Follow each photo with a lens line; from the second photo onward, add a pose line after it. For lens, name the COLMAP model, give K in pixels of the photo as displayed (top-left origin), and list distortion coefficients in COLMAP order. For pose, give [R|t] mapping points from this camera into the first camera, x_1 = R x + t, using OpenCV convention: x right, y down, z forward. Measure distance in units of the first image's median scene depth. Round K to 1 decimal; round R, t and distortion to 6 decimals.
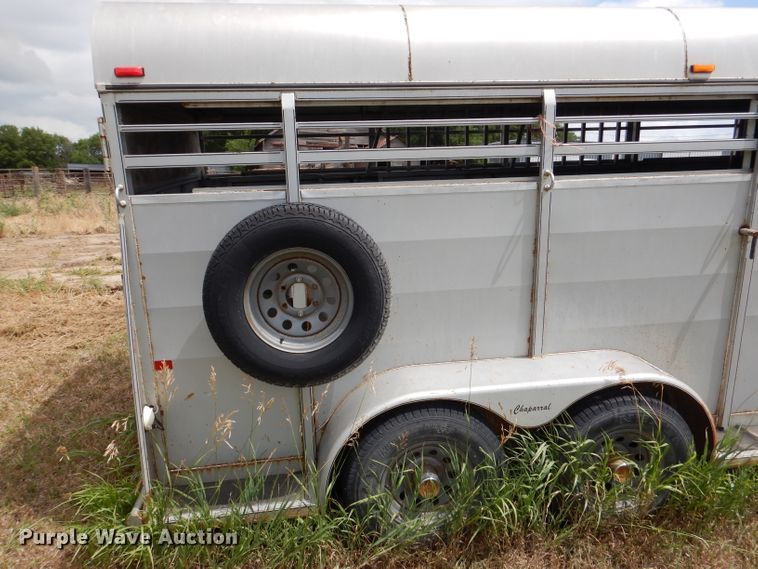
lens RADIAL K [[557.2, 0, 379.0], [0, 557.2, 284.5], [0, 0, 1]] dist [0.009175, -0.005362]
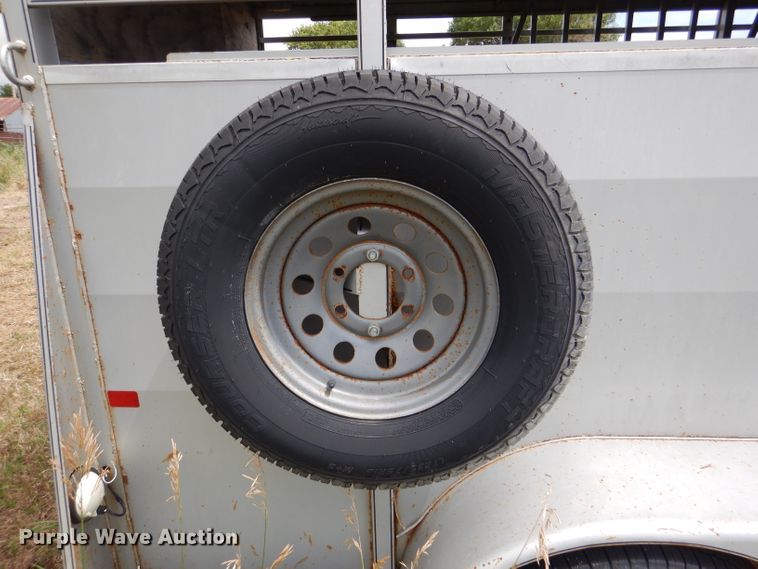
lens RADIAL K [[557.2, 0, 379.0], [0, 557.2, 284.5], [0, 0, 1]] dist [0.009175, -0.005362]
pose [[0.984238, 0.059141, -0.166668, -0.063204], [-0.048686, 0.996622, 0.066135, -0.014803], [0.170017, -0.056979, 0.983793, 0.555543]]
